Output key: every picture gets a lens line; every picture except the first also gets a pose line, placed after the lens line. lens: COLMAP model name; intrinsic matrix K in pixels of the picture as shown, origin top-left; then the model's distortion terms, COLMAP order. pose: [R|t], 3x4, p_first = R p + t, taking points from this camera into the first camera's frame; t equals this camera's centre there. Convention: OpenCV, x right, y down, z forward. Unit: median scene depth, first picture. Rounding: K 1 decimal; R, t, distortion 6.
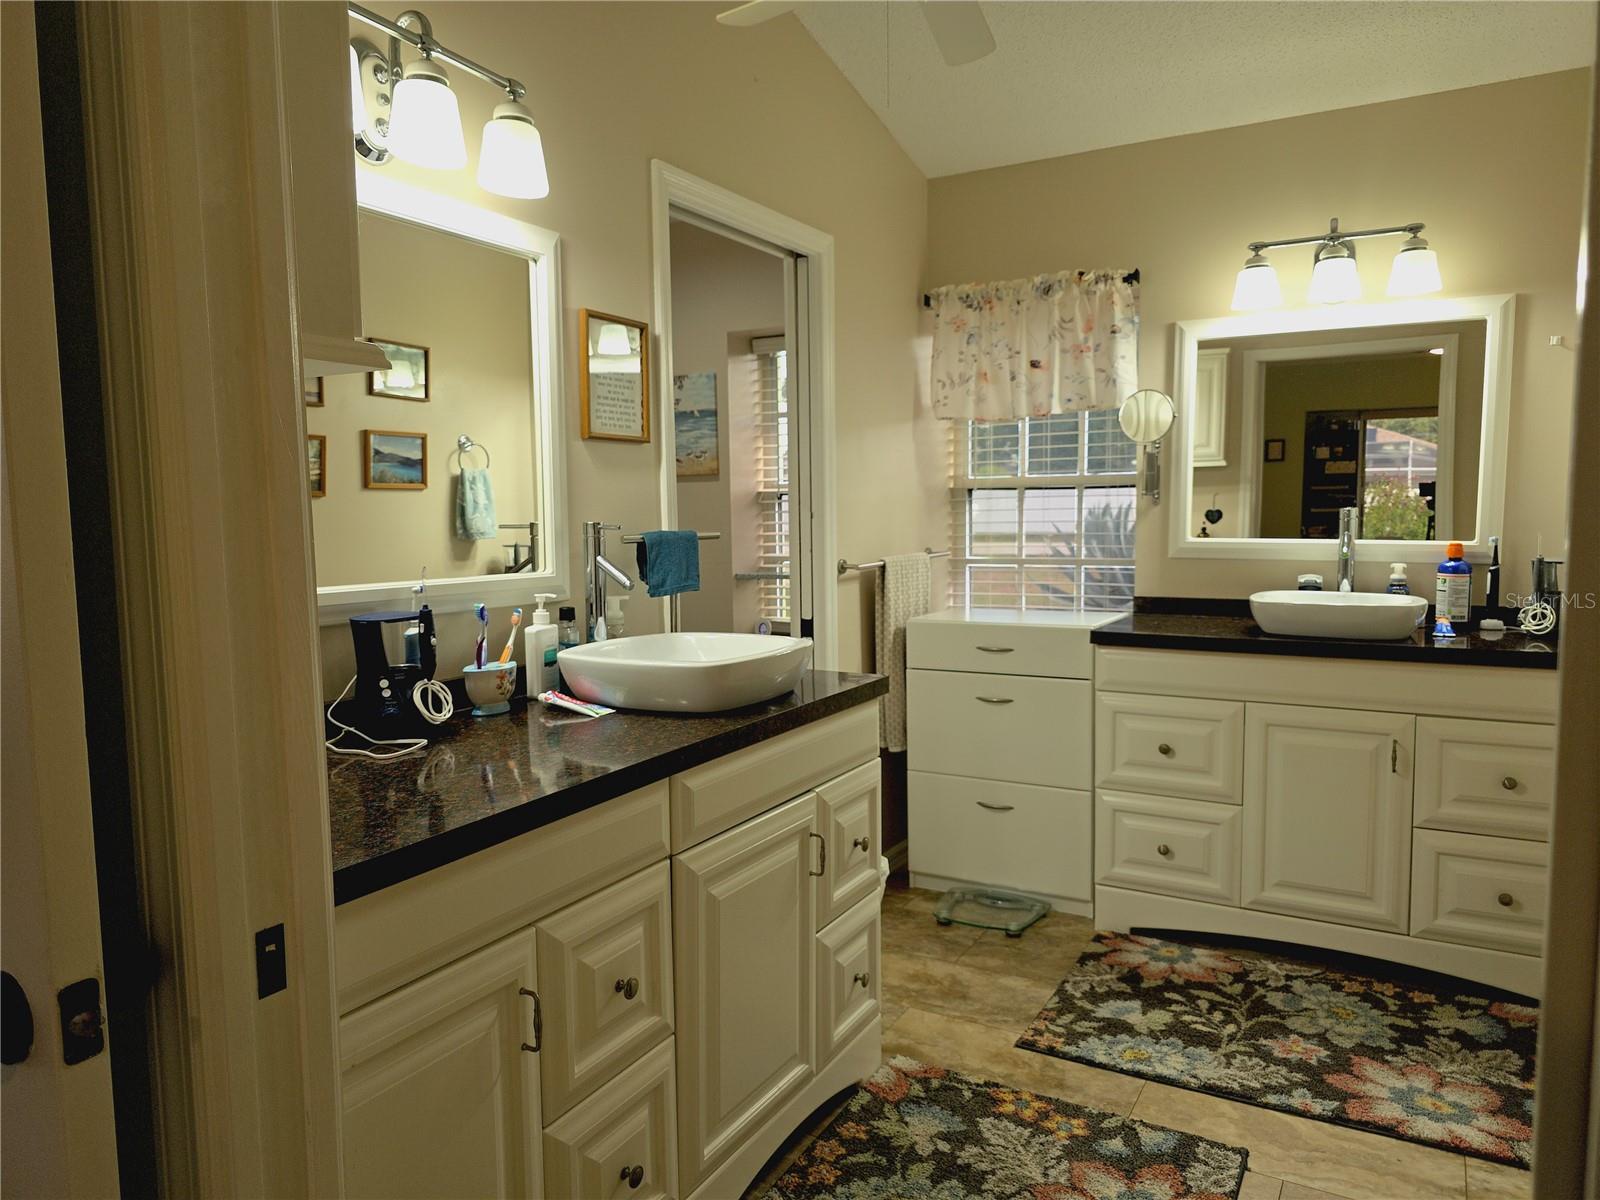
lens RADIAL K [[1070.2, 0, 801.5], [0, 1070.2, 603.1], [0, 0, 1]] dist [0.023605, -0.020261]
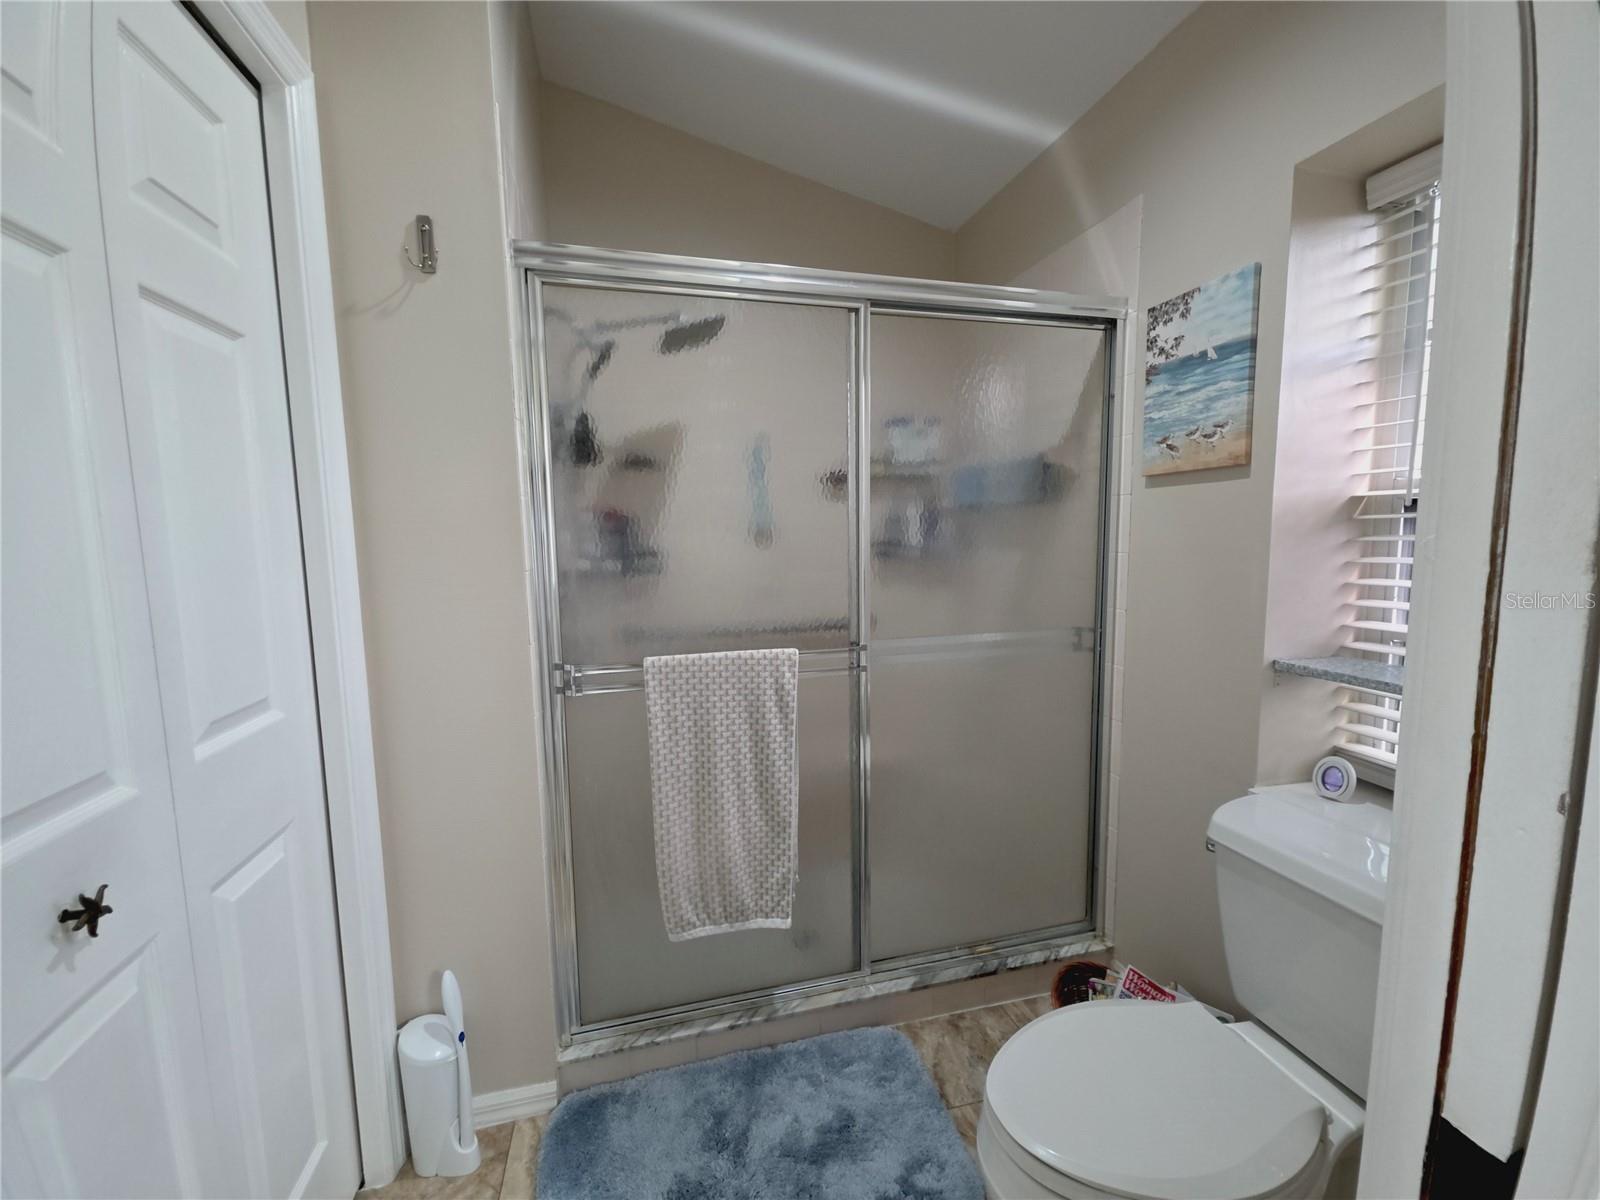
lens RADIAL K [[630.1, 0, 789.8], [0, 630.1, 598.4], [0, 0, 1]] dist [-0.000218, -0.000494]
pose [[0.687507, 0.078624, -0.721909, -0.005607], [-0.056548, 0.996899, 0.054721, -0.059843], [0.723973, 0.003202, 0.689821, 0.626369]]
